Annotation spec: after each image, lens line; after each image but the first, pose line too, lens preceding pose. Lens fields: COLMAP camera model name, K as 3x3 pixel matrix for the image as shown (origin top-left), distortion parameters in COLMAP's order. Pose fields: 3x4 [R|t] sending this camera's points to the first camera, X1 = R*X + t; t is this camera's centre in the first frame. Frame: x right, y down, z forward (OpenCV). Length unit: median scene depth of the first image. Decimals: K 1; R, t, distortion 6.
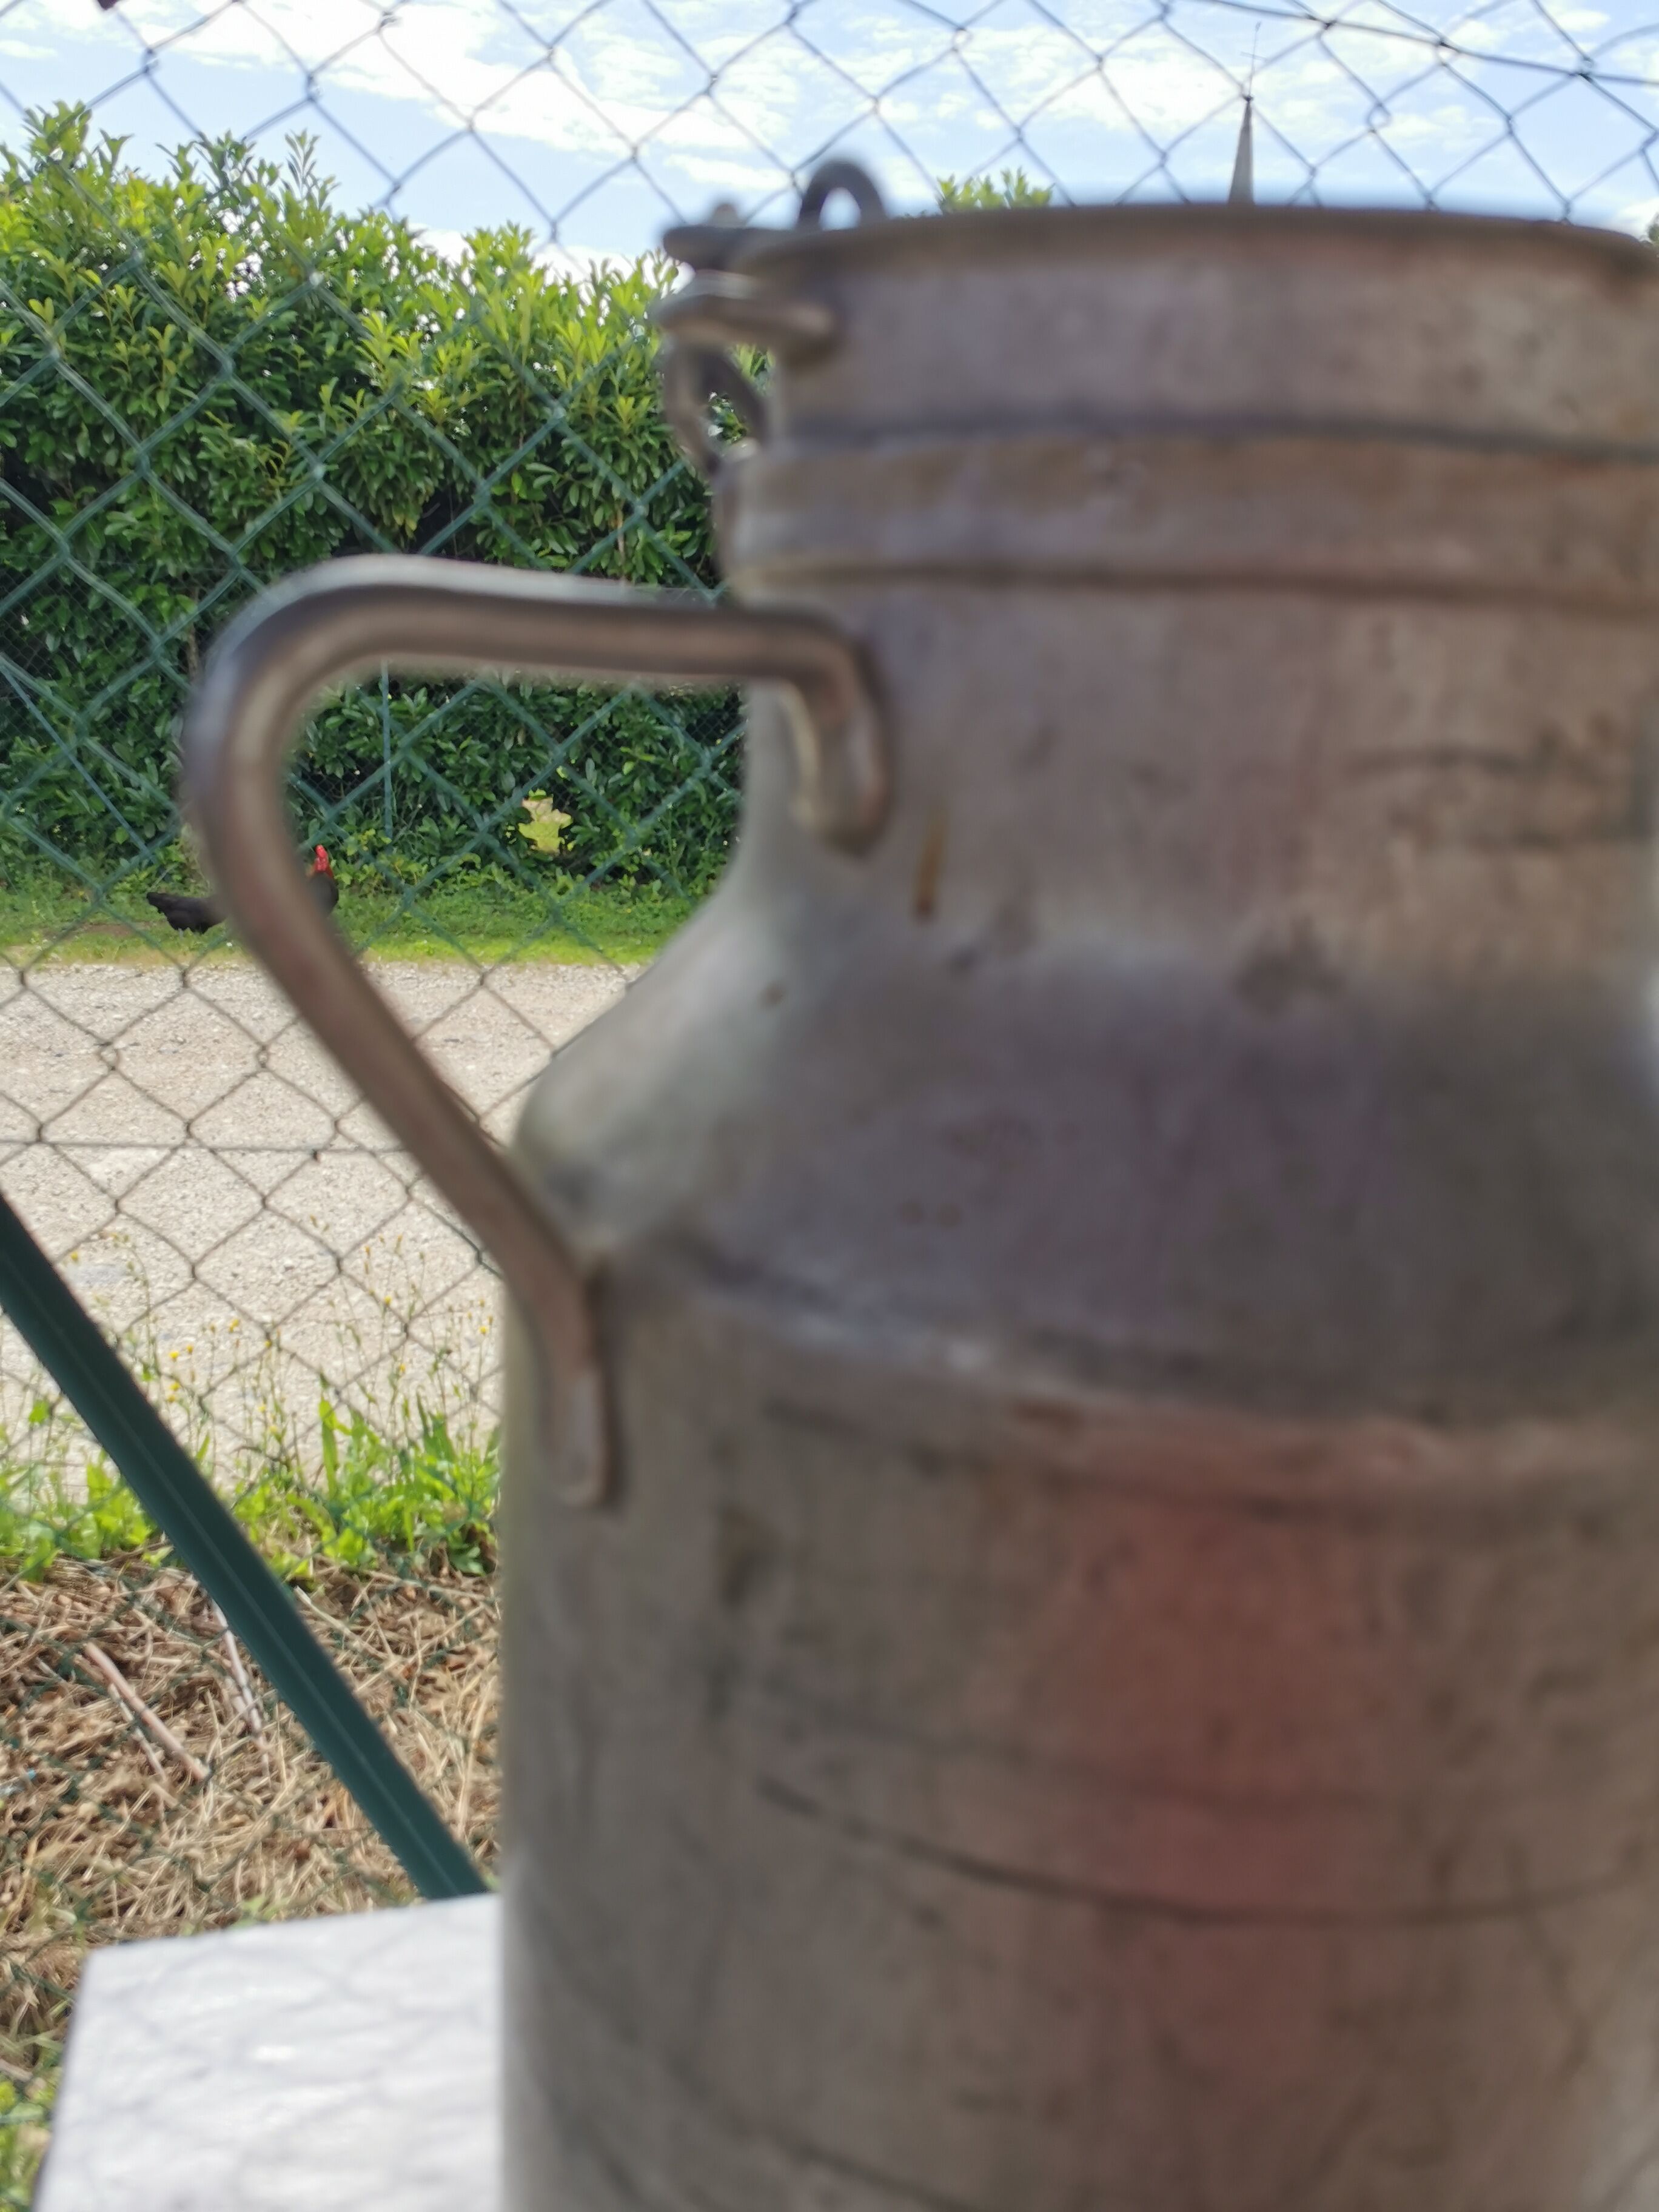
lens RADIAL K [[1749.7, 0, 823.9], [0, 1749.7, 1106.1], [0, 0, 1]] dist [0.030619, -0.039129]
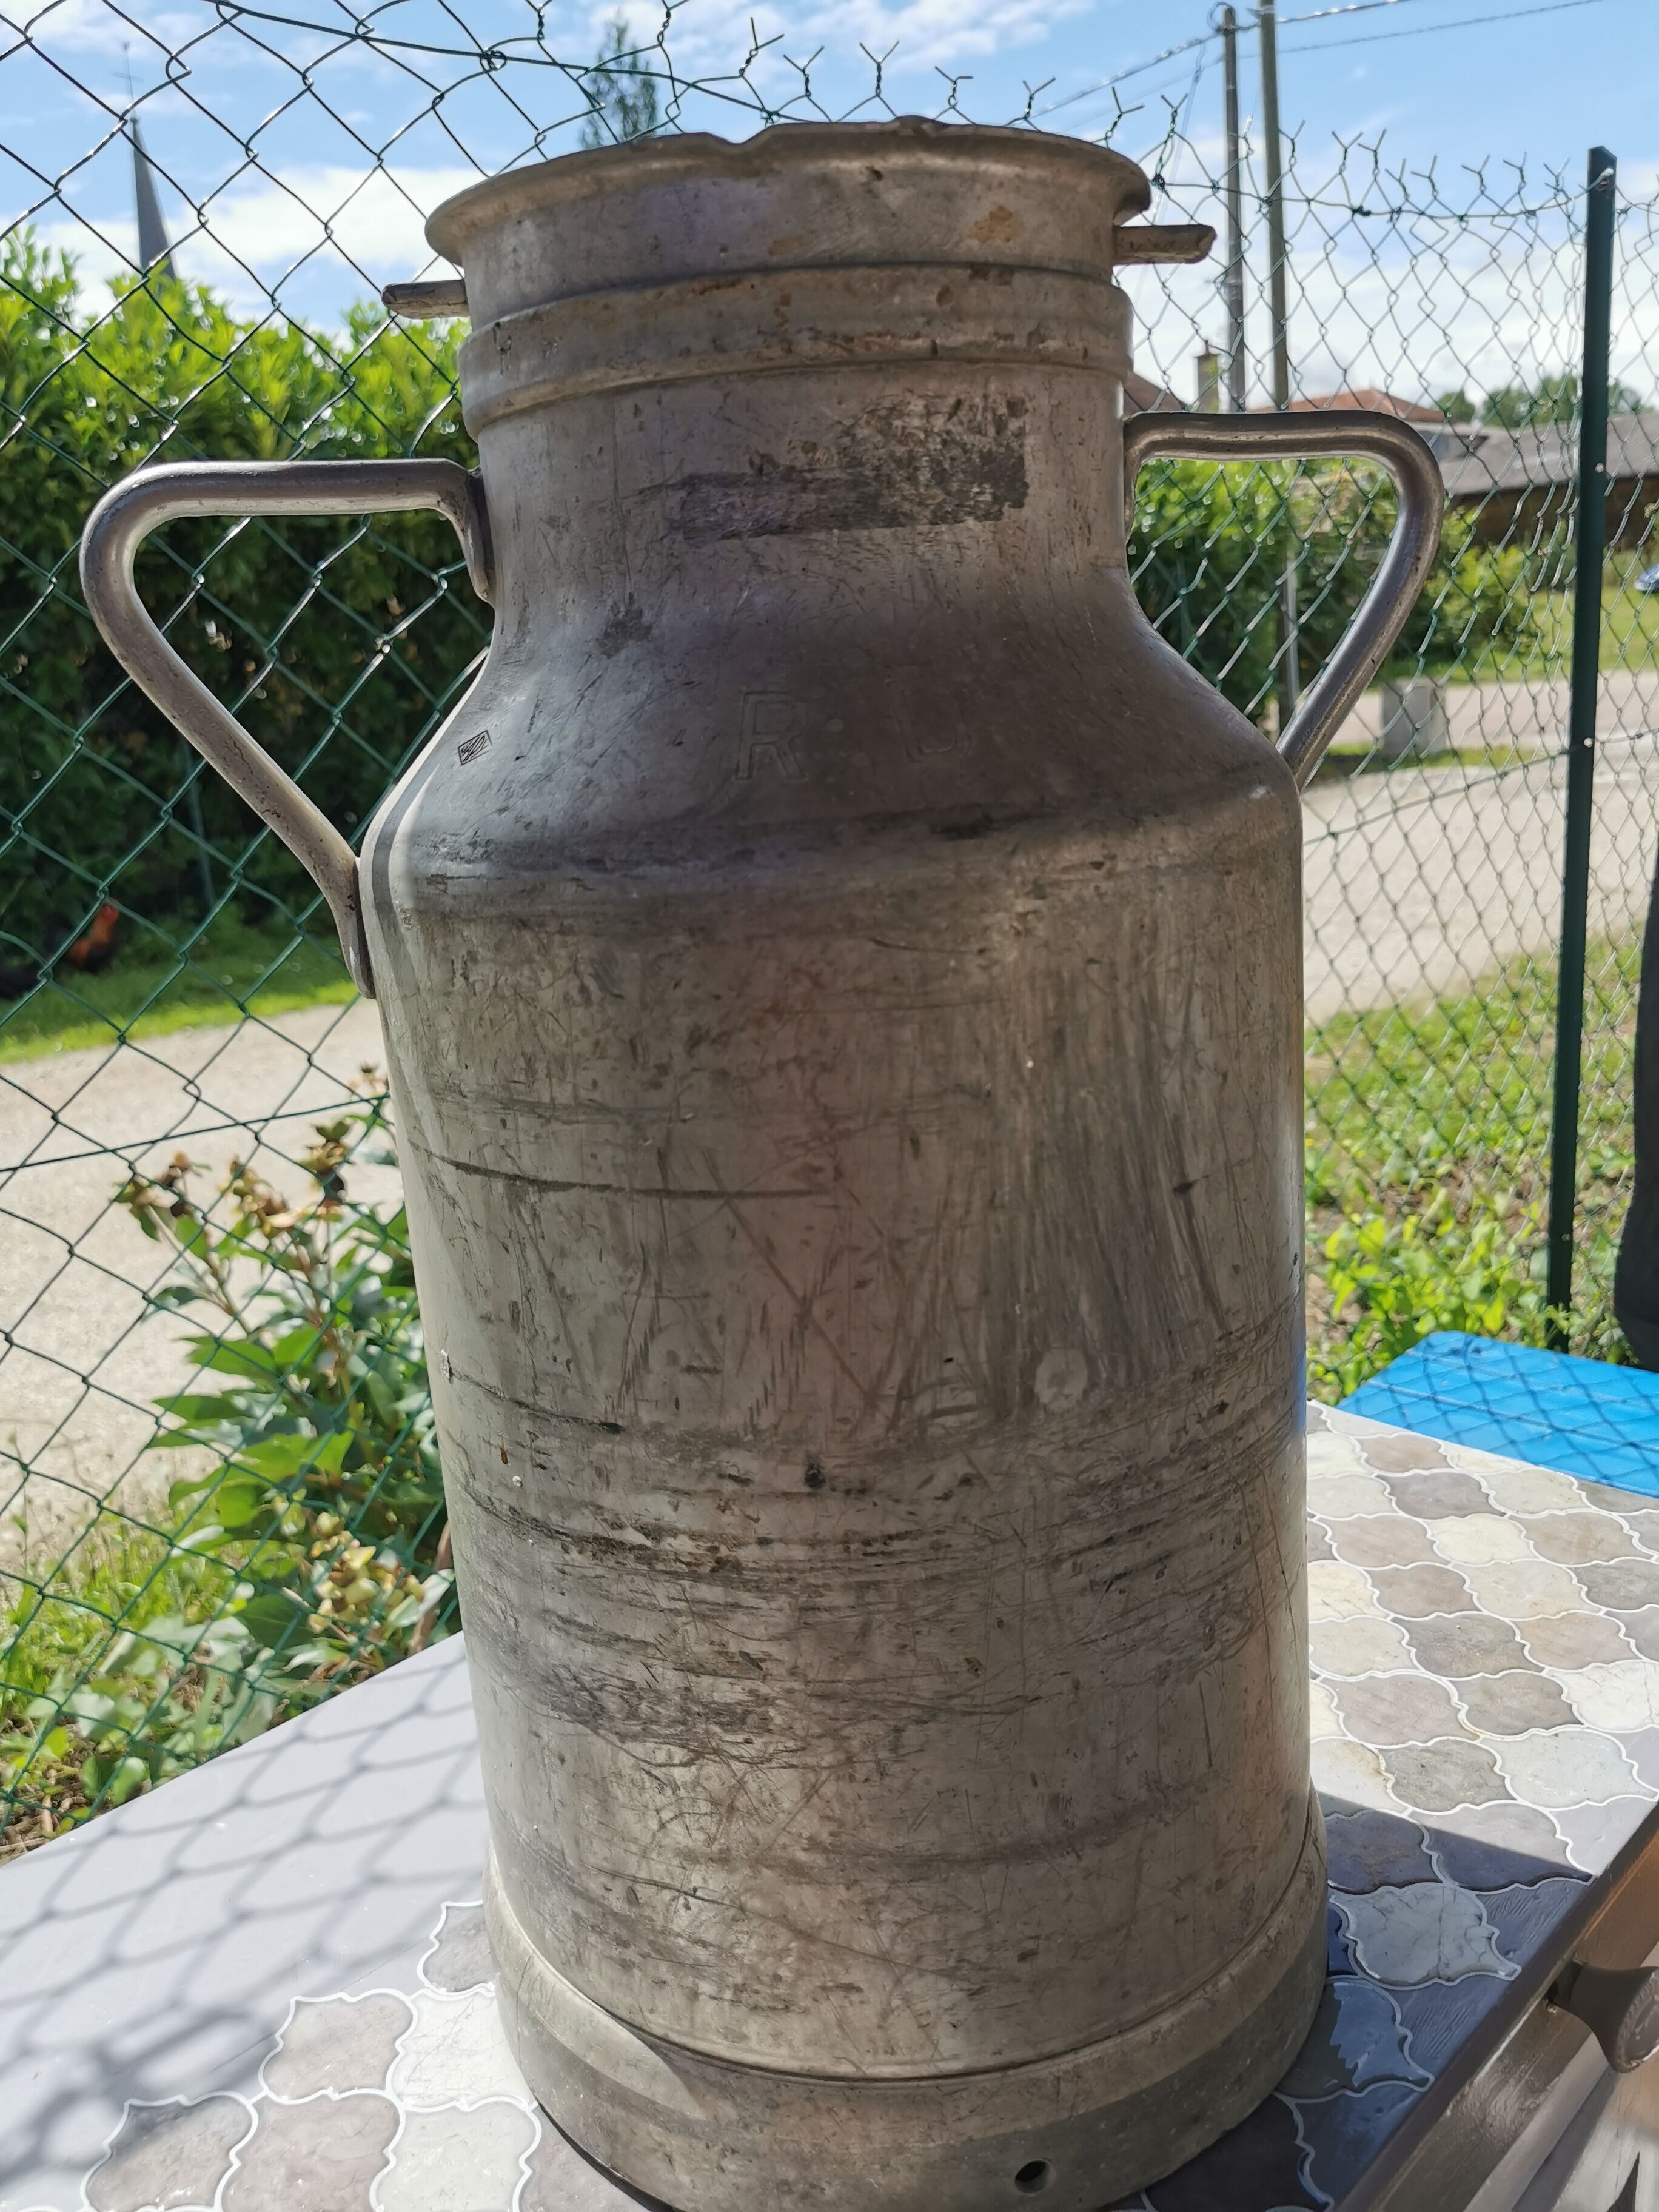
lens RADIAL K [[1749.7, 0, 817.2], [0, 1749.7, 1105.9], [0, 0, 1]] dist [0.030619, -0.039129]
pose [[0.884703, 0.004780, -0.466130, 0.333477], [-0.007801, 0.999959, -0.004552, 0.105291], [0.466089, 0.007663, 0.884705, -0.101949]]
